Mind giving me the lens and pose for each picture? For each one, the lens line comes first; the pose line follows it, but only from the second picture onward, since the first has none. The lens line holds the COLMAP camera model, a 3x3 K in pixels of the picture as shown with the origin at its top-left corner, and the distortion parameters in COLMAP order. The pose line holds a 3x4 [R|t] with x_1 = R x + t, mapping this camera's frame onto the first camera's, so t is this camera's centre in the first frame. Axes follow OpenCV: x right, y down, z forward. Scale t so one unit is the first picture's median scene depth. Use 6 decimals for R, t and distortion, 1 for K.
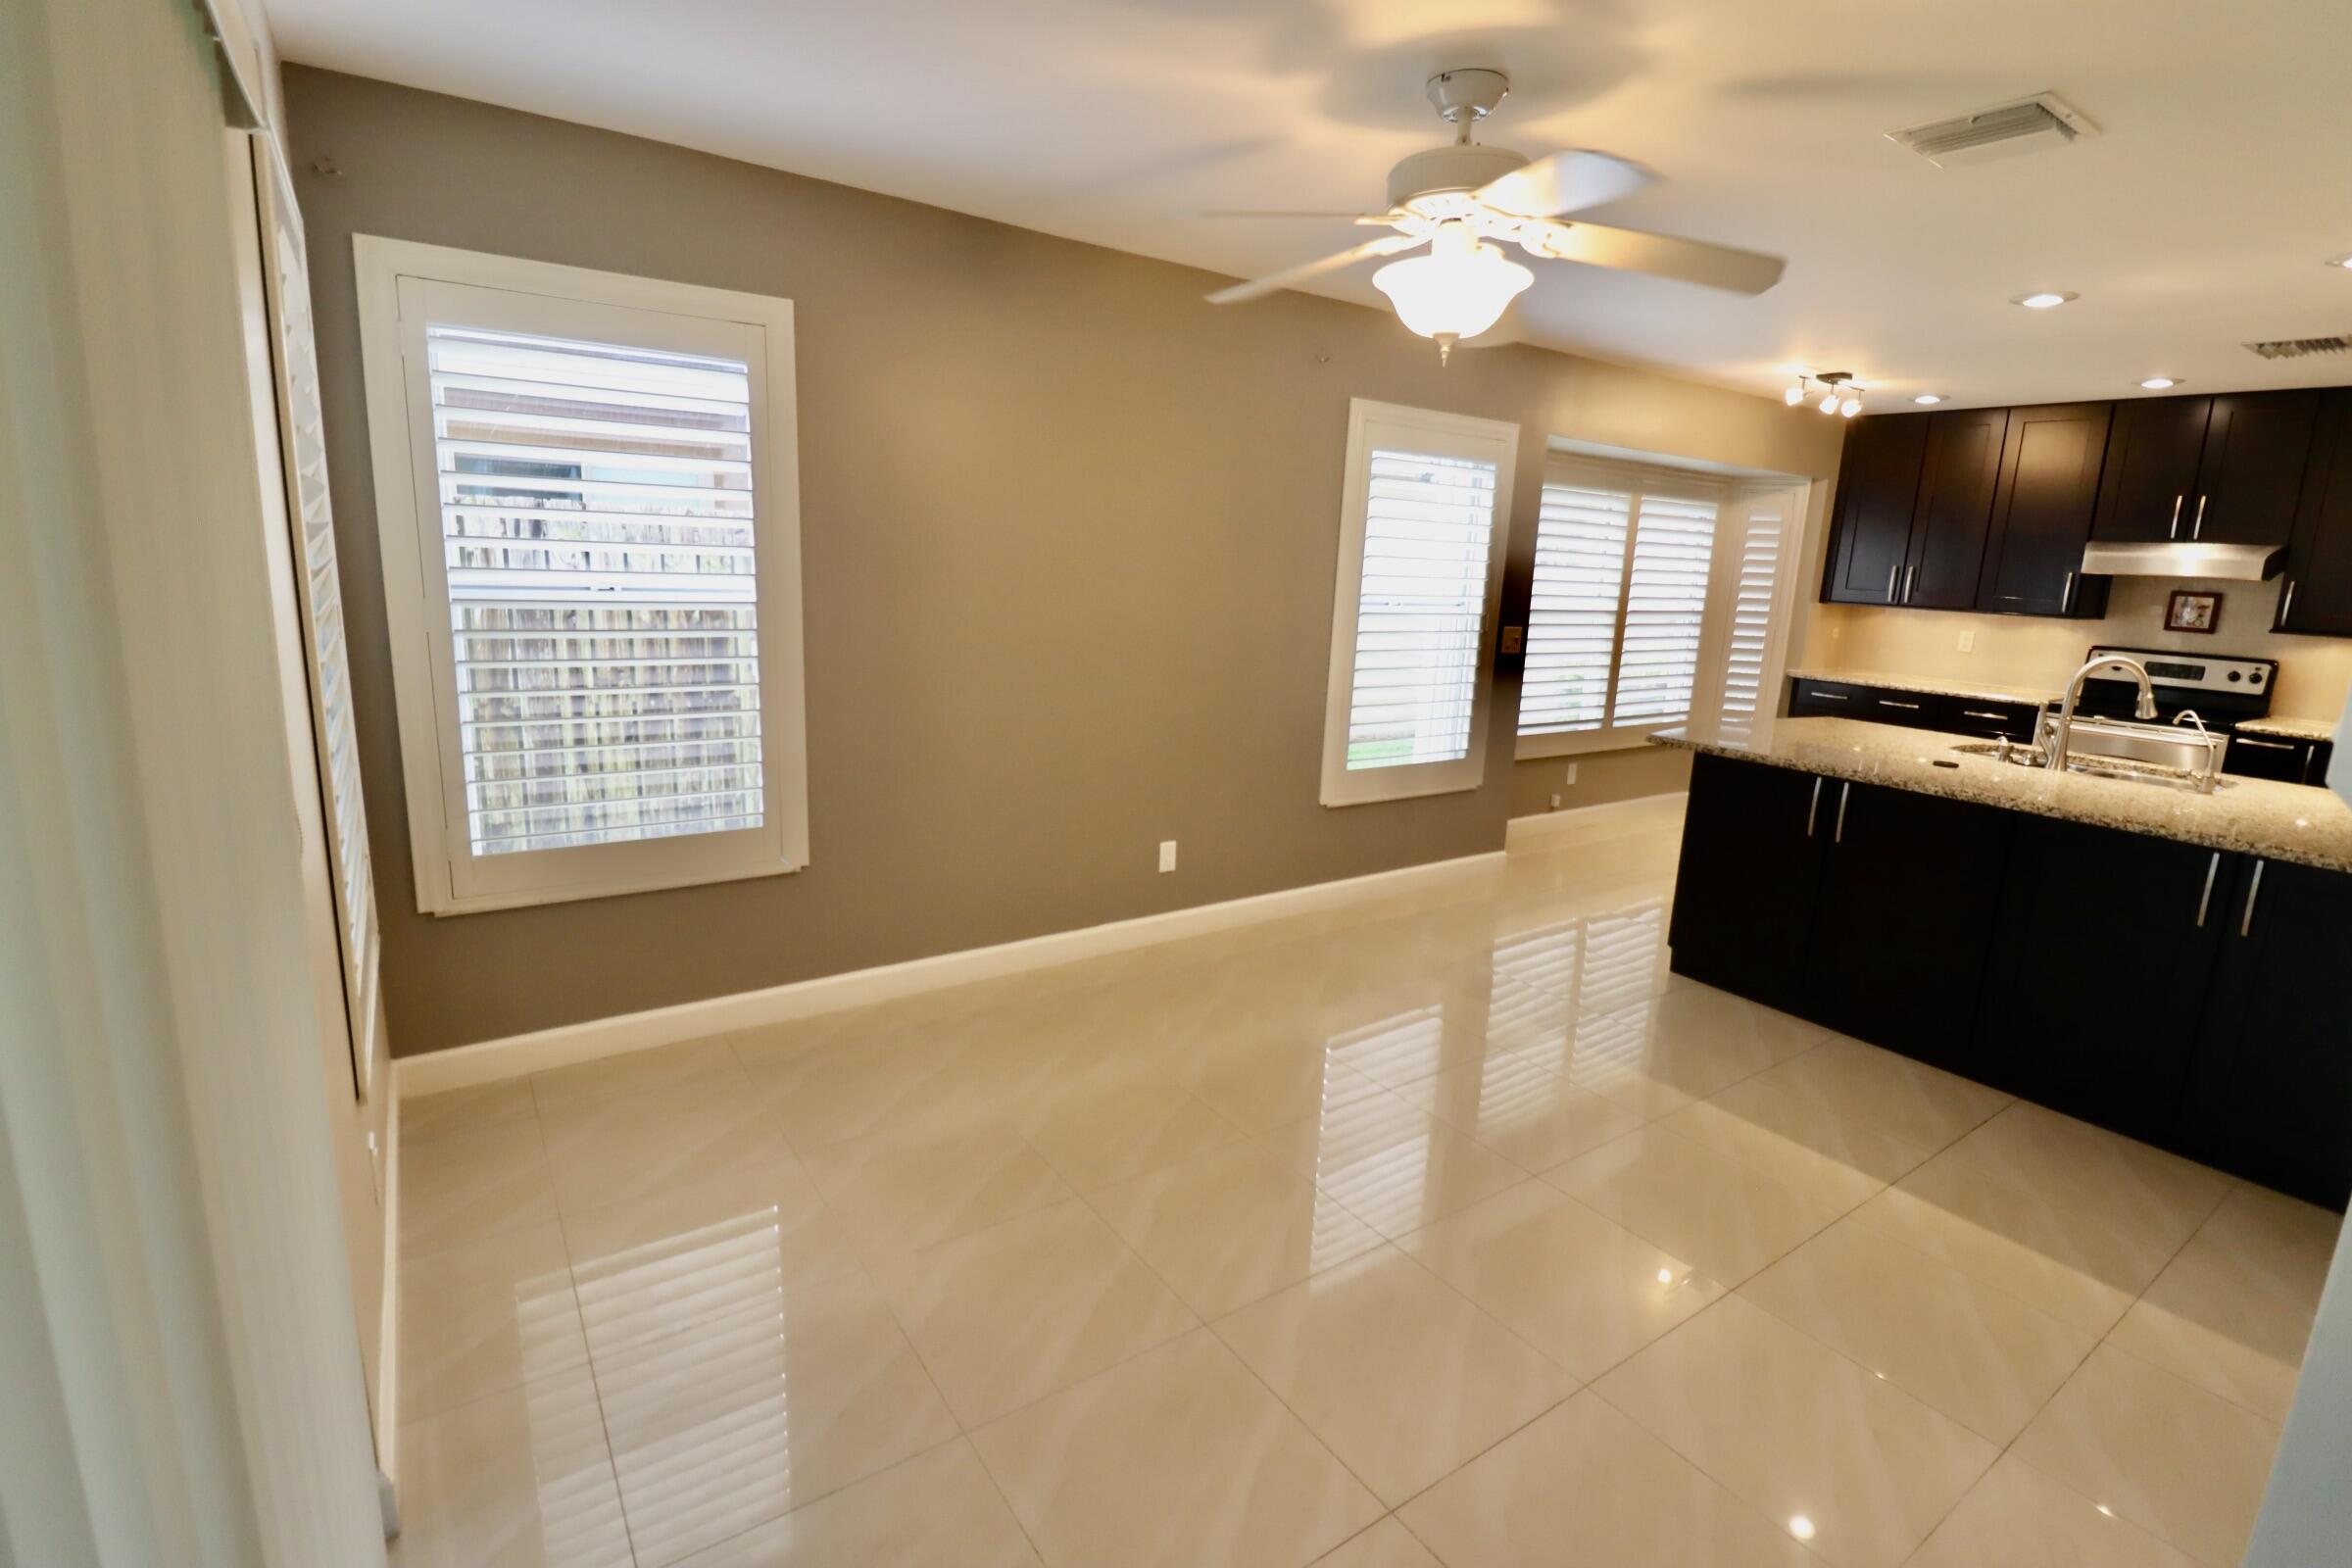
lens RADIAL K [[1088.3, 0, 1185.4], [0, 1088.3, 772.9], [0, 0, 1]] dist [-0.003667, -0.009160]
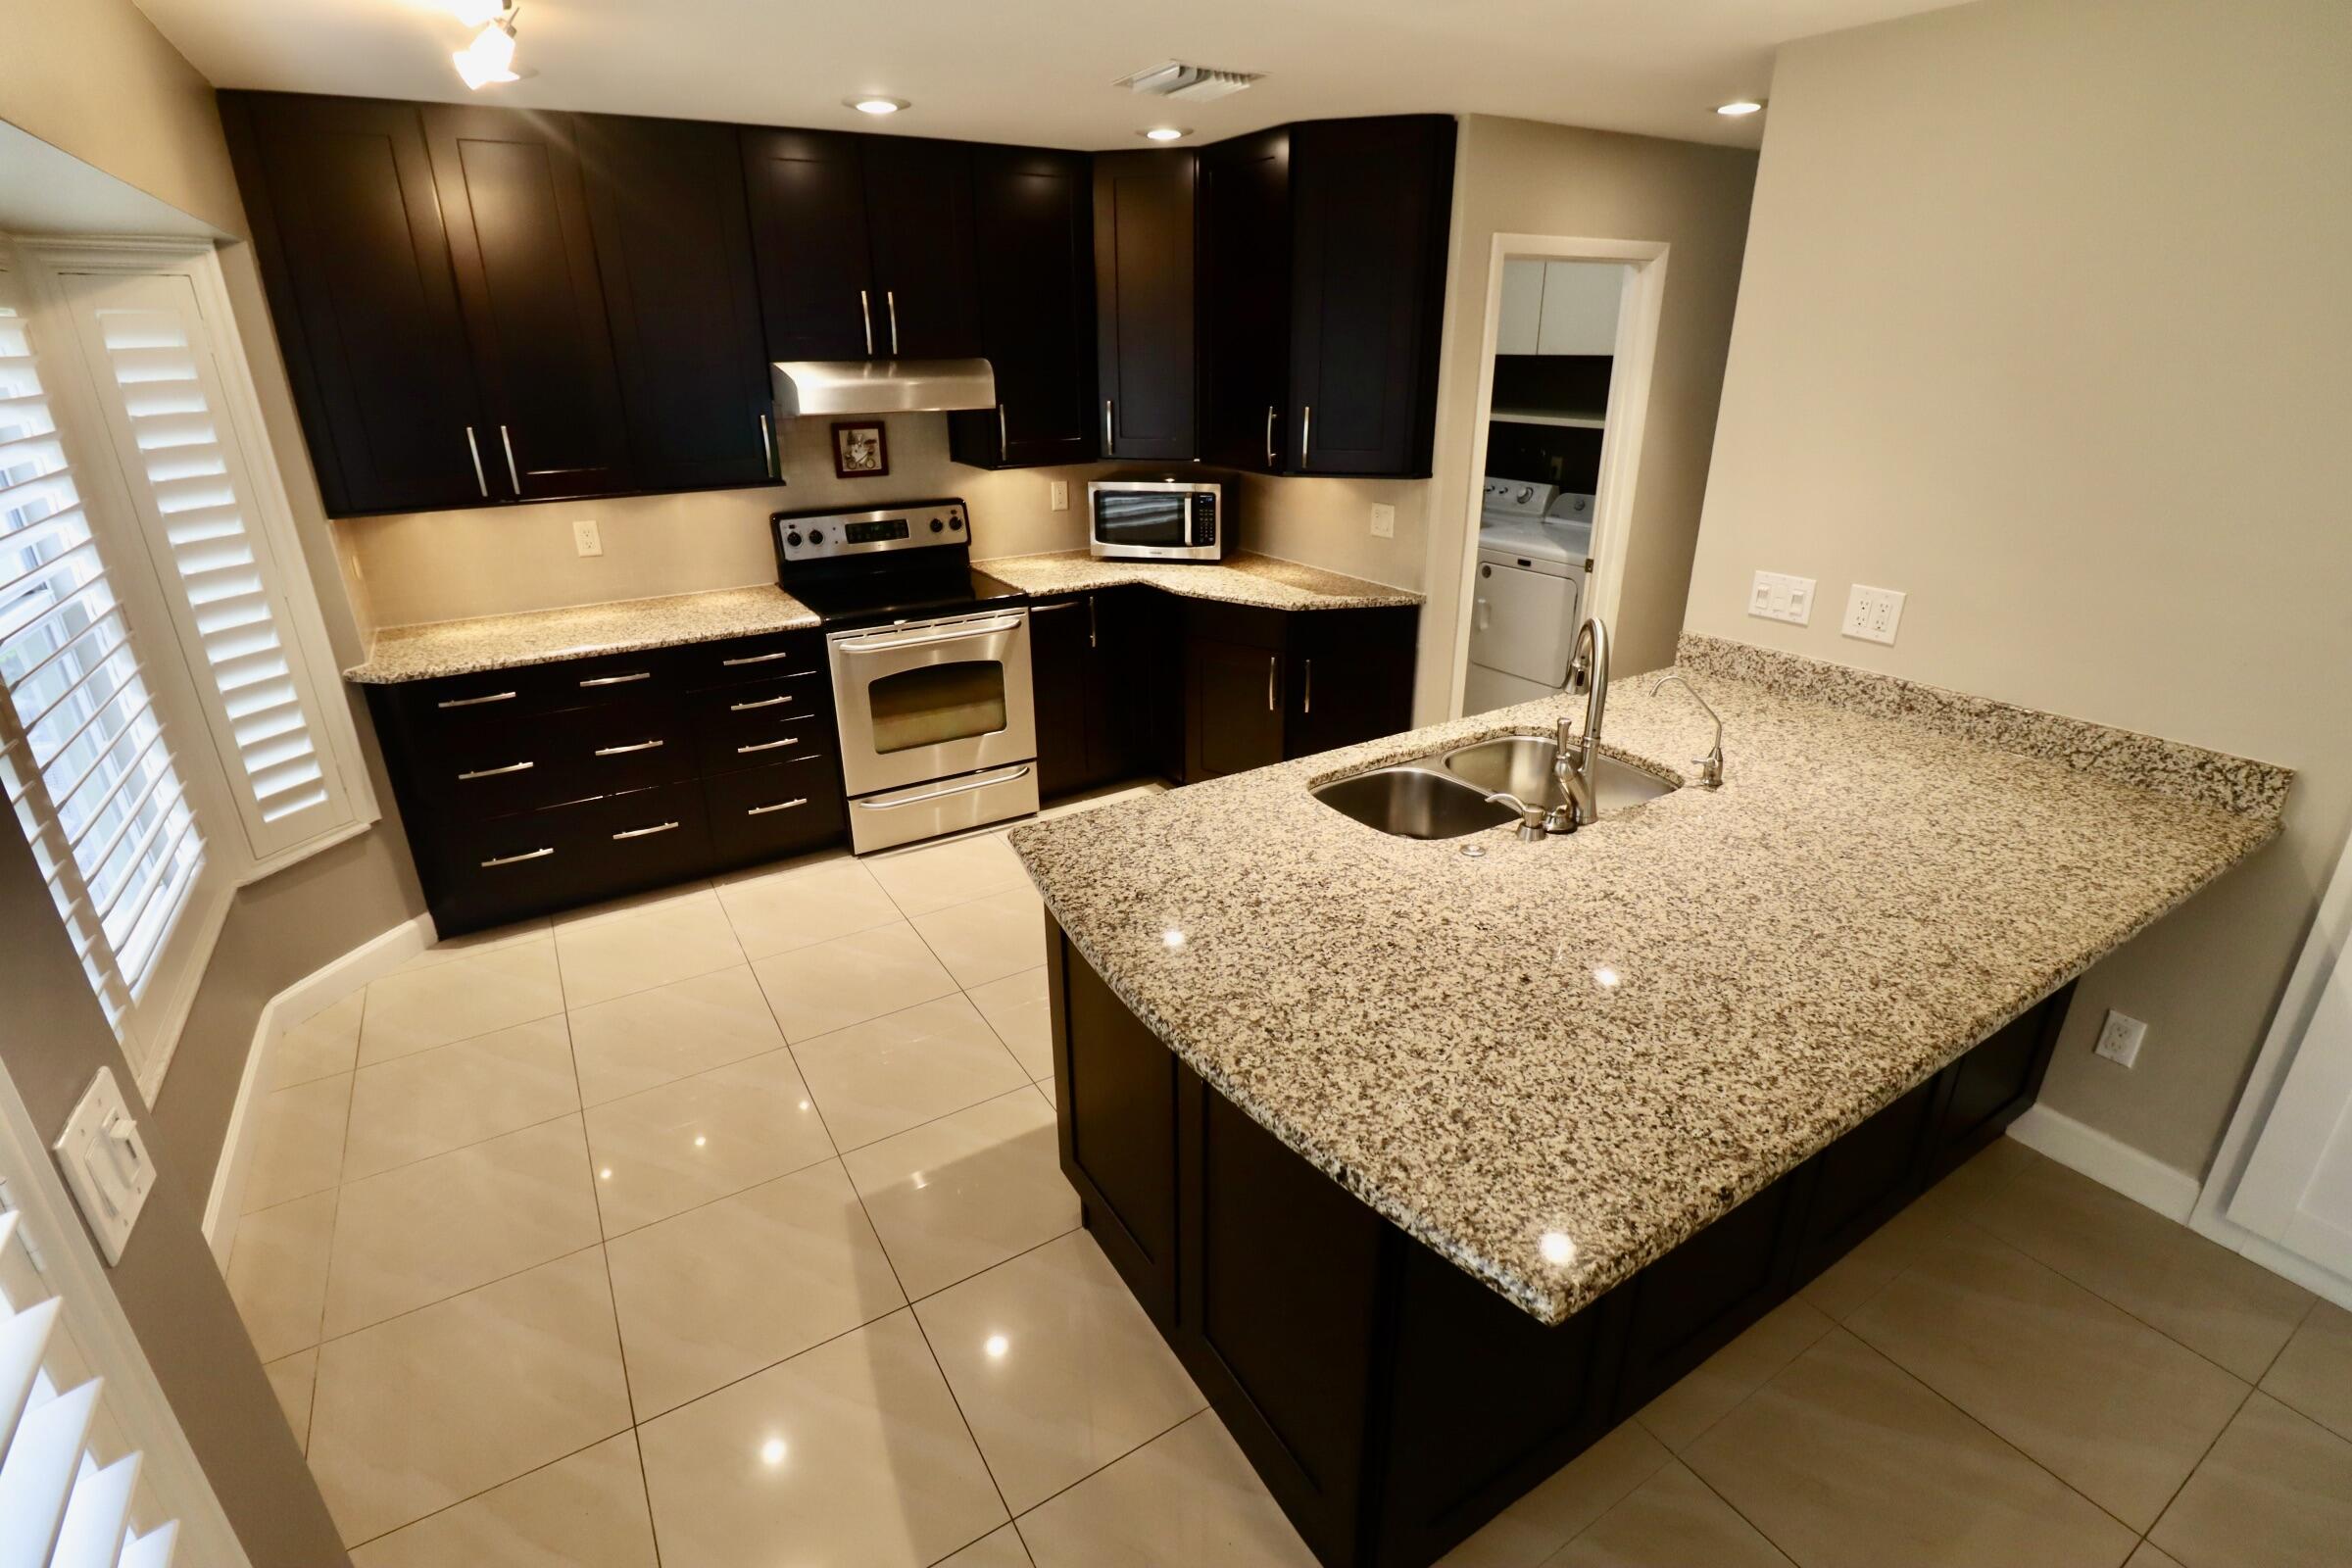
lens RADIAL K [[1088.3, 0, 1174.6], [0, 1088.3, 769.6], [0, 0, 1]] dist [-0.003667, -0.009160]
pose [[0.052926, -0.407151, 0.911826, 0.153752], [0.210515, 0.897135, 0.388372, -0.196268], [-0.976157, 0.171398, 0.133193, 0.712827]]
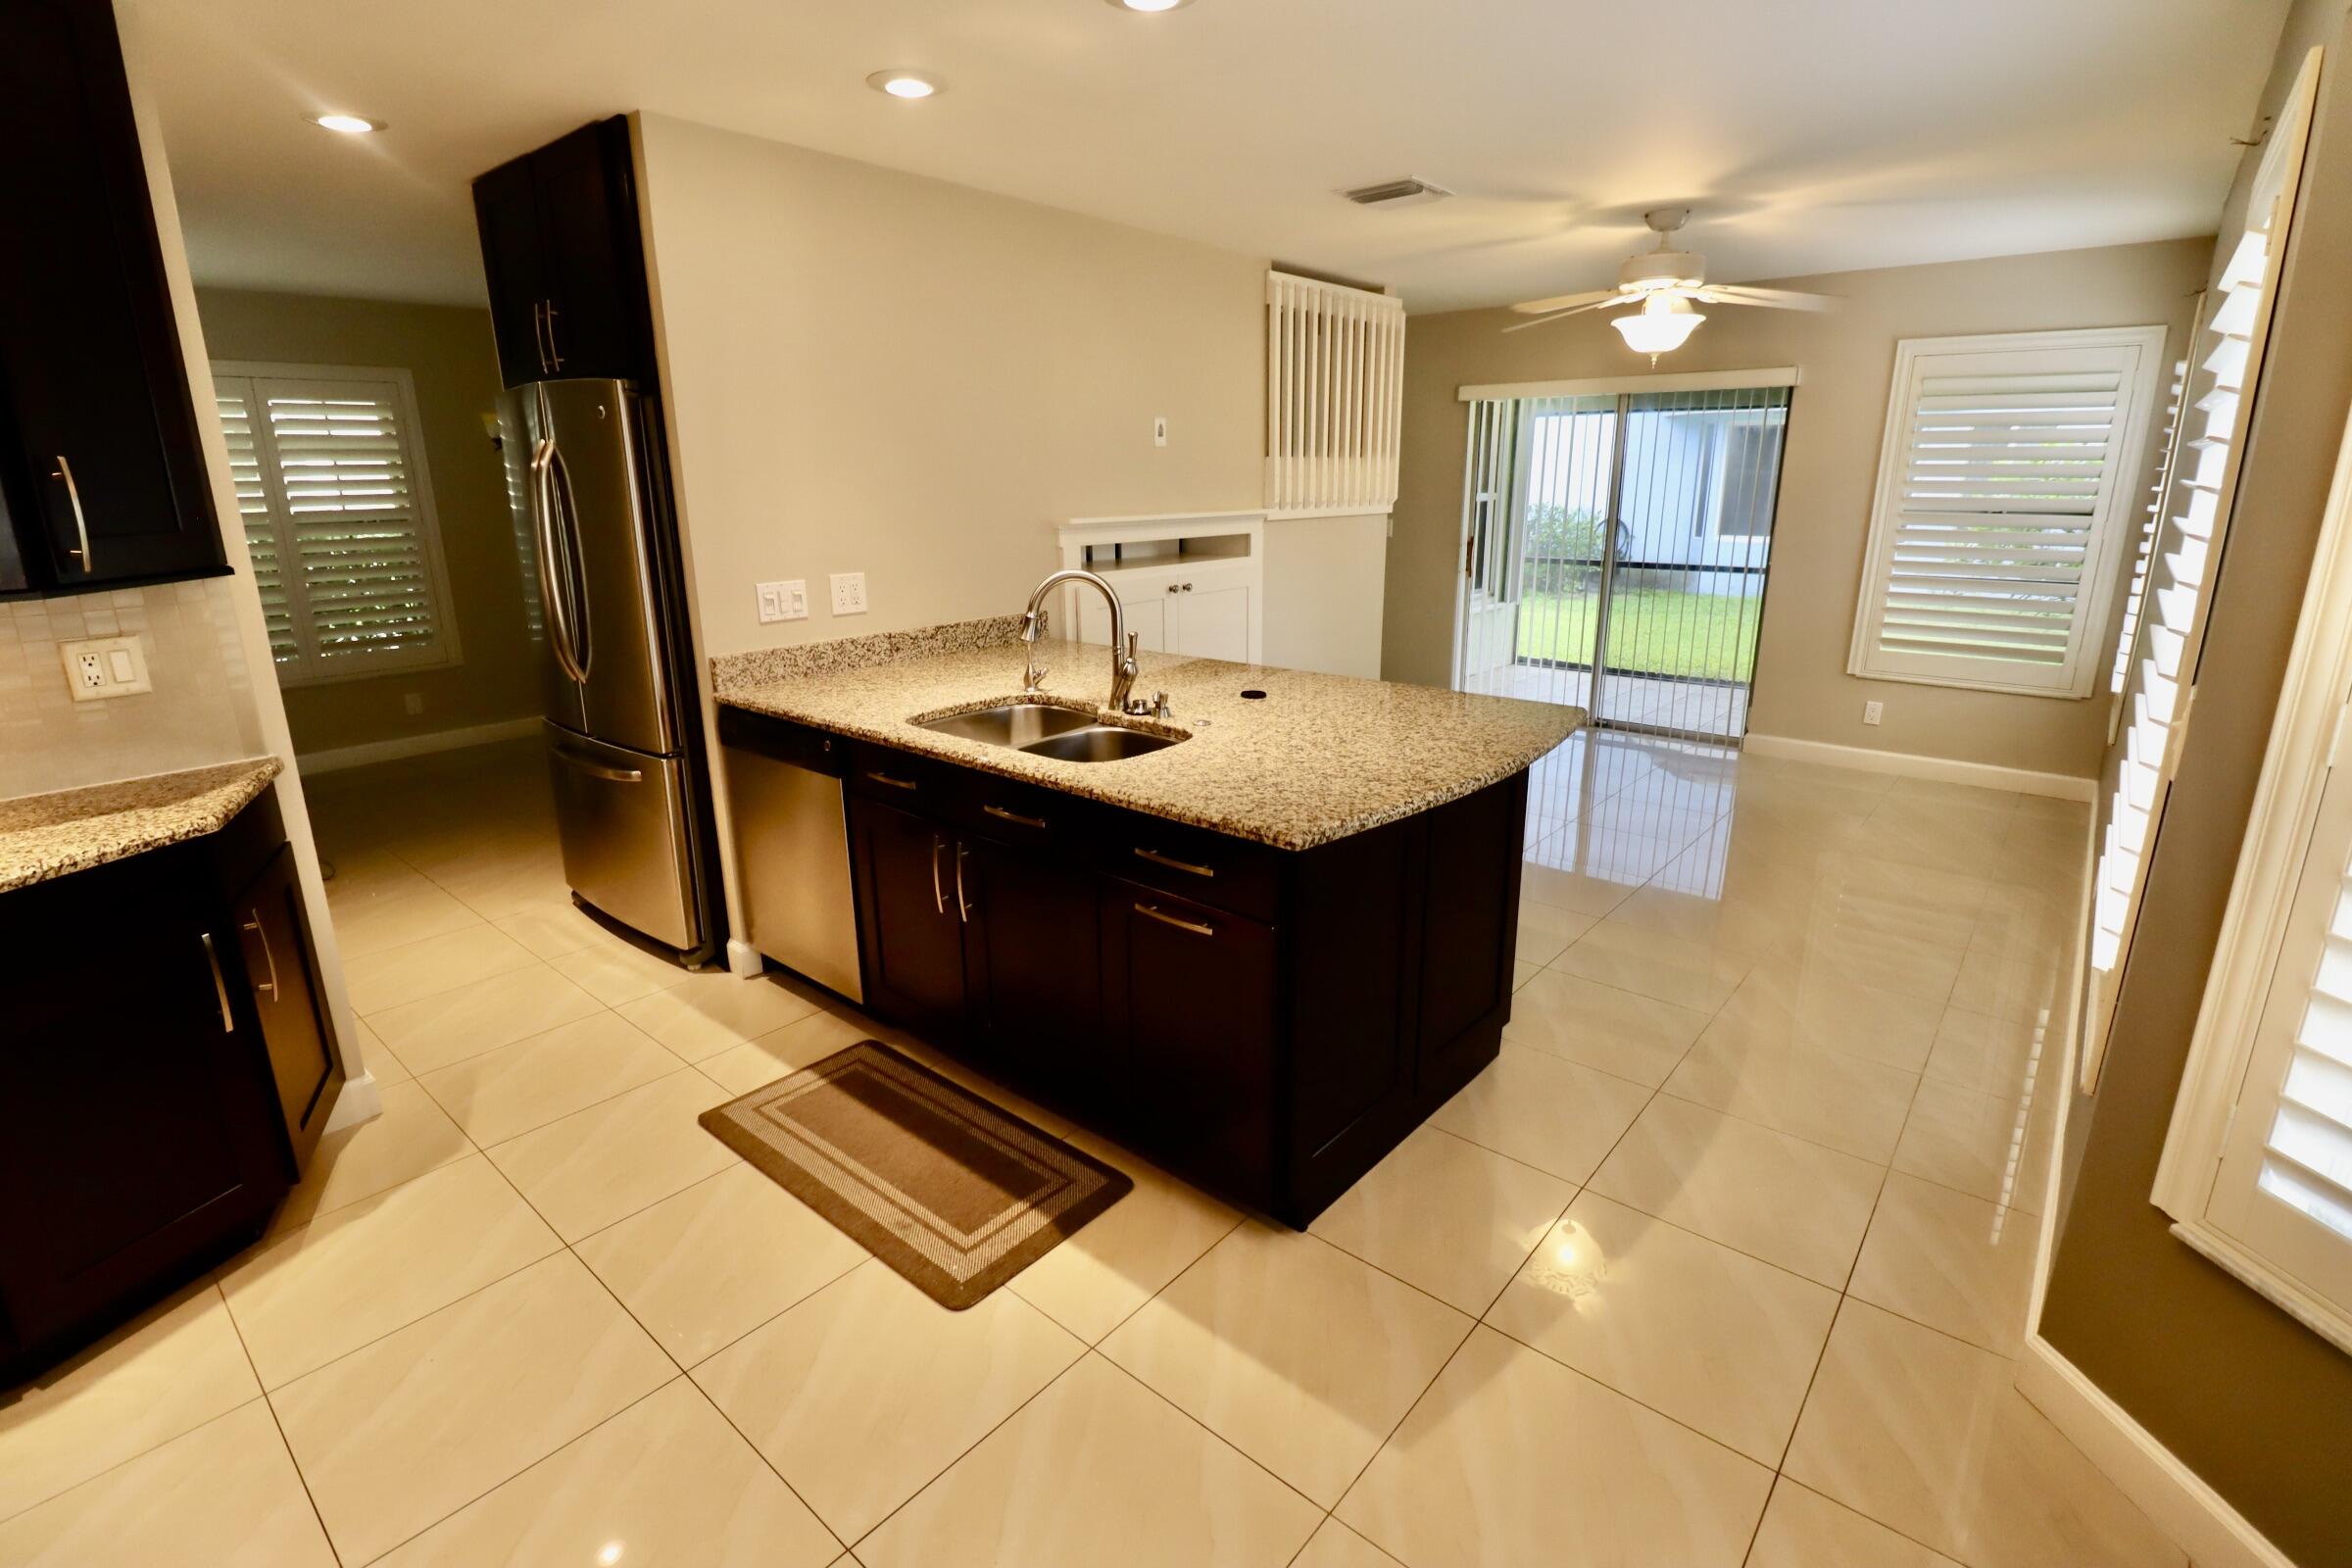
lens RADIAL K [[1088.3, 0, 1182.4], [0, 1088.3, 767.9], [0, 0, 1]] dist [-0.003667, -0.009160]
pose [[-0.966420, 0.032844, -0.254860, 0.608865], [-0.083884, 0.897145, 0.433698, -0.206494], [0.242890, 0.440513, -0.864264, 1.099308]]
